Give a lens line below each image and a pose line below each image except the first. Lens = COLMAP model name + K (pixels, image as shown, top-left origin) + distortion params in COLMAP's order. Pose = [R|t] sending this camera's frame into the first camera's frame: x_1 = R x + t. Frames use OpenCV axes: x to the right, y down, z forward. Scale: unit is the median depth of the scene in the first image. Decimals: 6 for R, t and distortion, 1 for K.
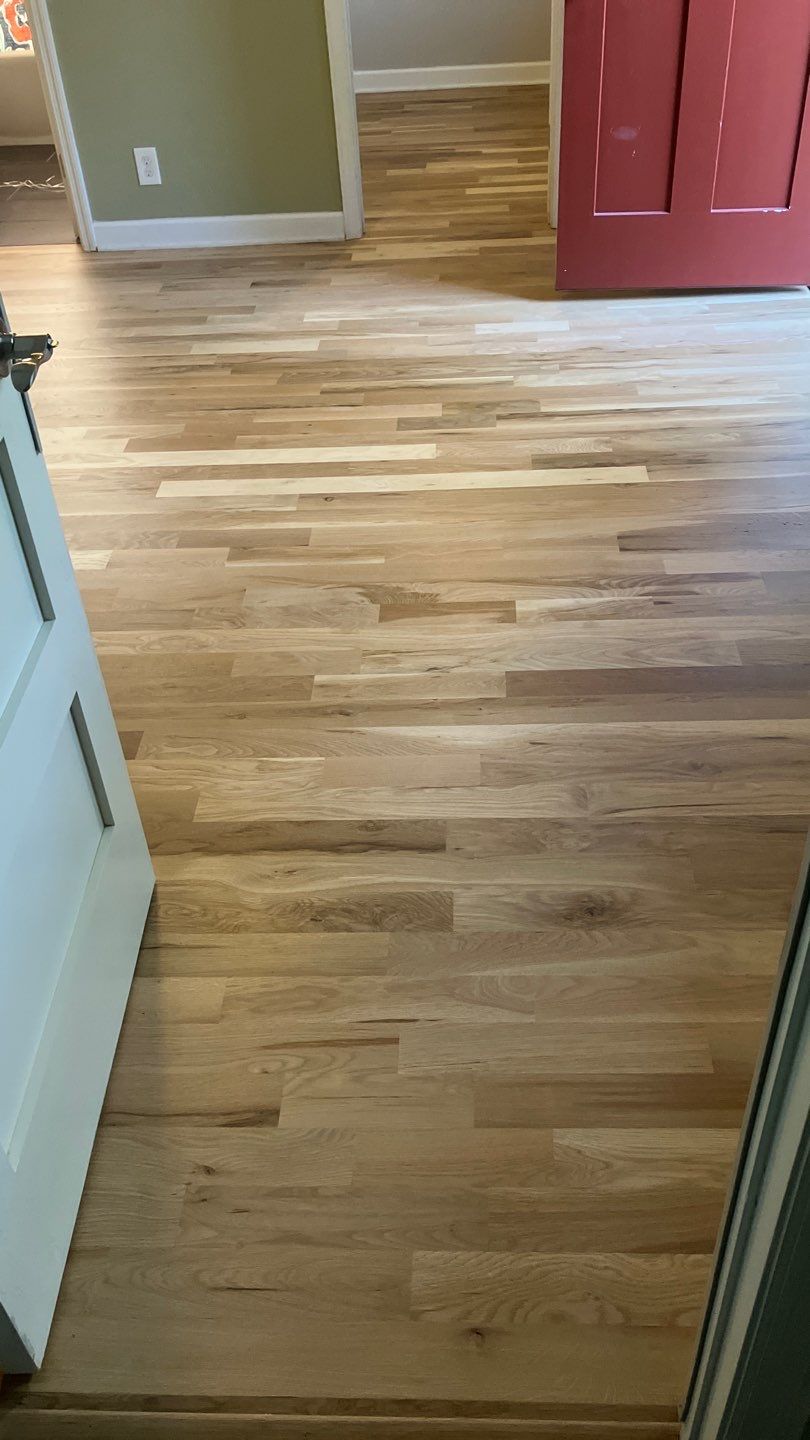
lens RADIAL K [[1143.1, 0, 451.0], [0, 1143.1, 722.4], [0, 0, 1]] dist [0.008427, -0.000005]
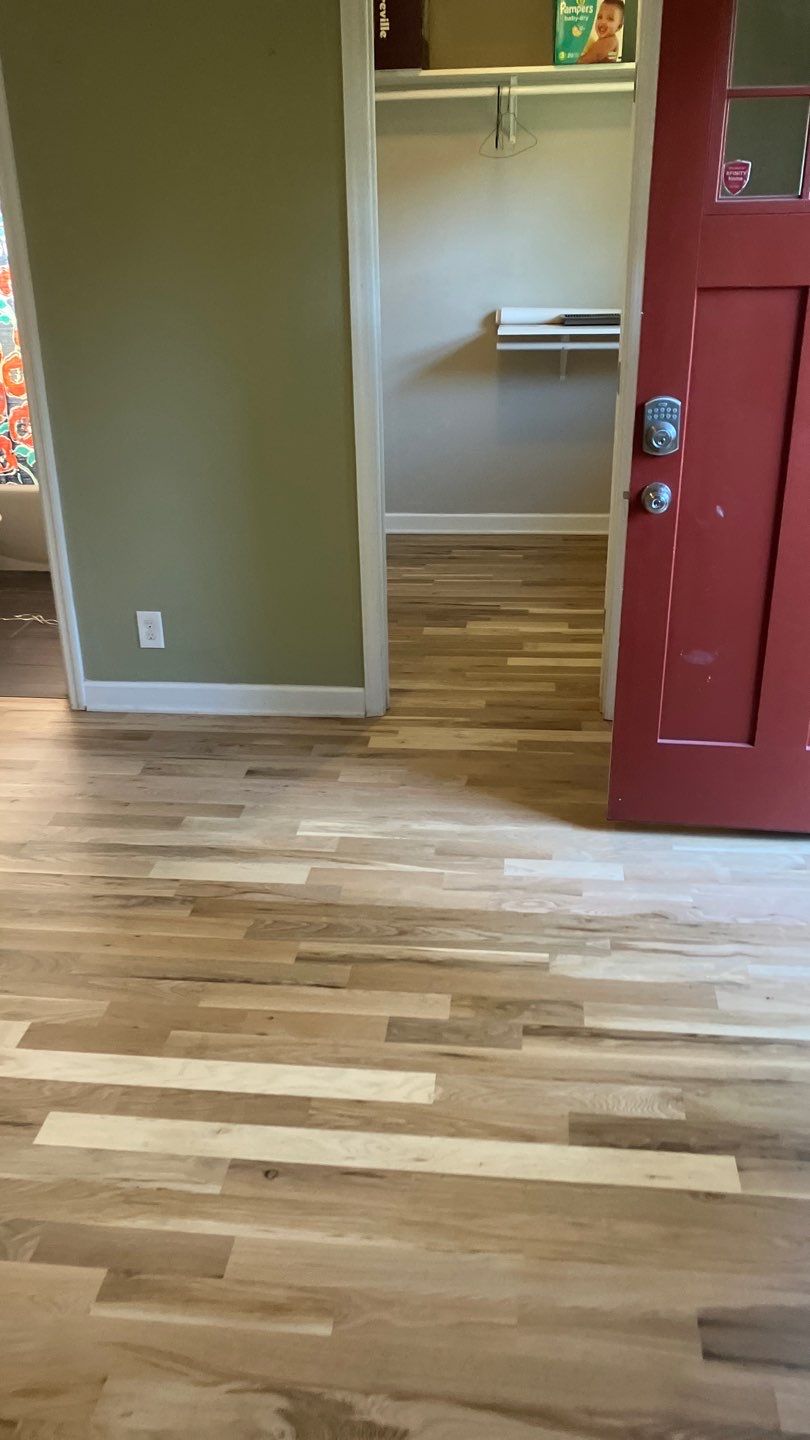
lens RADIAL K [[1150.9, 0, 441.2], [0, 1150.9, 773.3], [0, 0, 1]] dist [0.043208, -0.009582]
pose [[0.997410, 0.049944, -0.051755, 0.016249], [-0.061370, 0.966223, -0.250292, -0.217549], [0.037507, 0.252820, 0.966786, 0.223661]]
